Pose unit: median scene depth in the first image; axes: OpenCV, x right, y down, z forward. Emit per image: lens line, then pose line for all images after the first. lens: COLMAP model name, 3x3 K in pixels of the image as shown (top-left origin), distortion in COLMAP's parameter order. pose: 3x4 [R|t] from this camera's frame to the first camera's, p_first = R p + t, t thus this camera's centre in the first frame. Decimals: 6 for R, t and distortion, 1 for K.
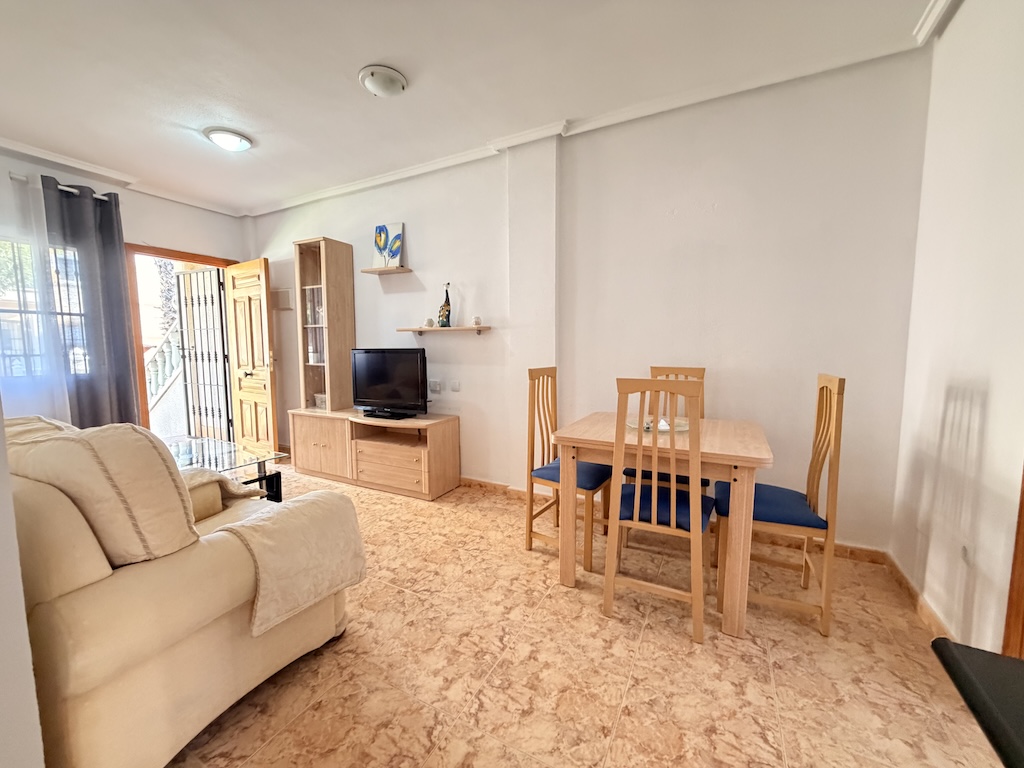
lens RADIAL K [[409.7, 0, 512.0], [0, 409.7, 384.0], [0, 0, 1]] dist [0.003969, 0.000211]
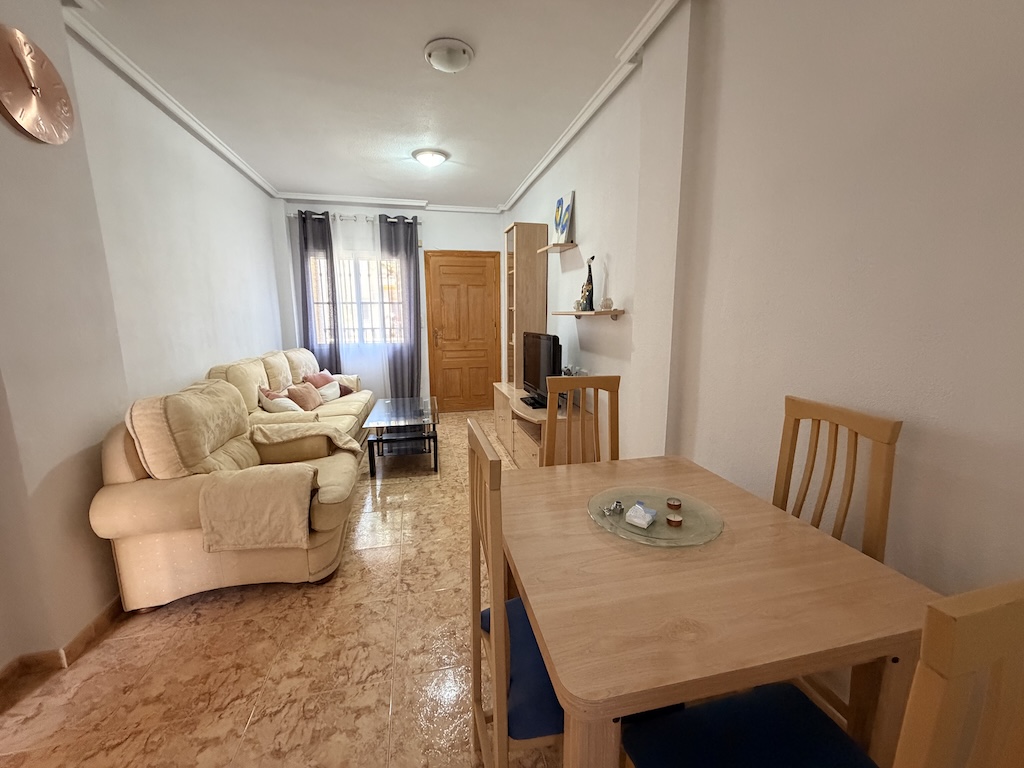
lens RADIAL K [[409.7, 0, 512.0], [0, 409.7, 384.0], [0, 0, 1]] dist [0.003969, 0.000211]
pose [[0.646891, 0.128767, -0.751632, 0.396607], [-0.064016, 0.991331, 0.114736, -0.075508], [0.759891, -0.026106, 0.649526, 0.328014]]
